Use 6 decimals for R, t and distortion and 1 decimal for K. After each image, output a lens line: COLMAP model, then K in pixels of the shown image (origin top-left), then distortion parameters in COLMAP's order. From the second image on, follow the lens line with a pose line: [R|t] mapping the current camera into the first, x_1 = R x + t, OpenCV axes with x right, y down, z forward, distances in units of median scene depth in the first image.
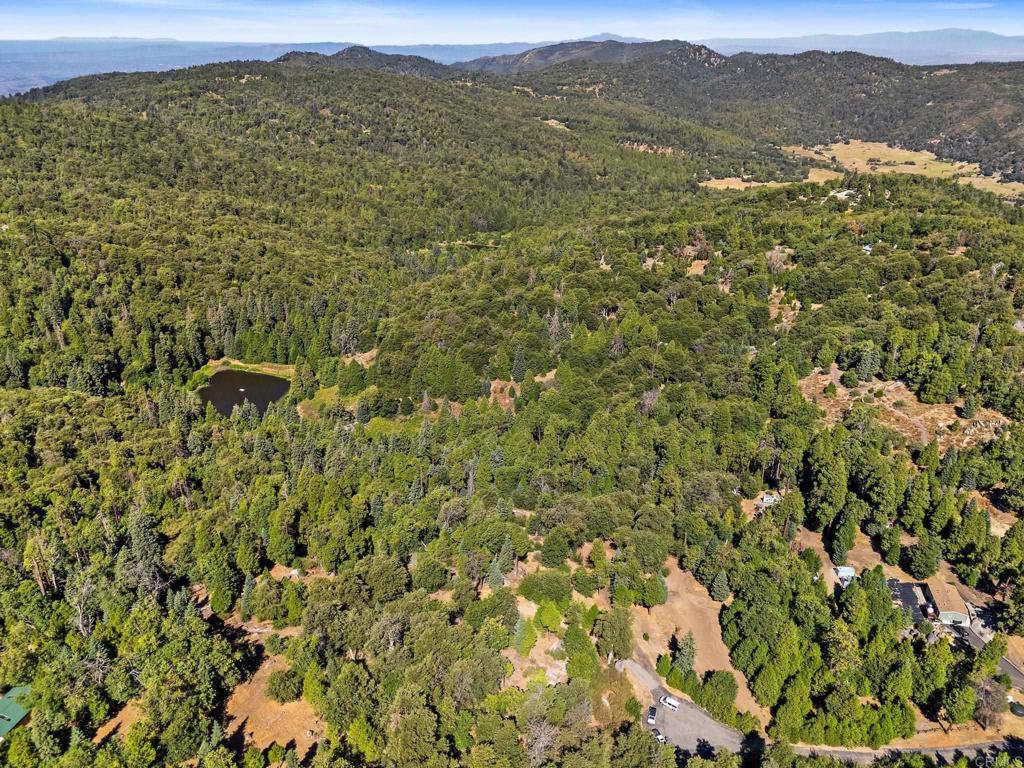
lens RADIAL K [[758.2, 0, 509.0], [0, 758.2, 382.5], [0, 0, 1]] dist [0.037961, -0.026943]
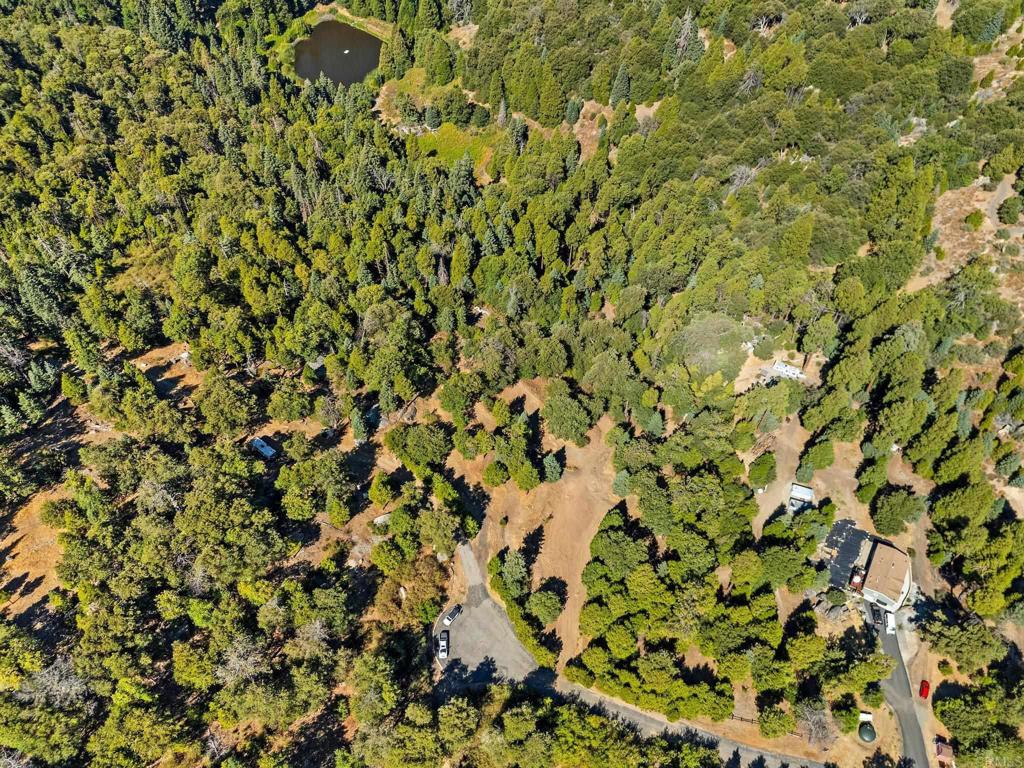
lens RADIAL K [[758.2, 0, 513.7], [0, 758.2, 388.0], [0, 0, 1]] dist [0.037961, -0.026943]
pose [[0.946699, 0.254205, -0.197841, 0.174144], [-0.137875, 0.874855, 0.464349, -0.122537], [0.291122, -0.412321, 0.863272, 0.148822]]
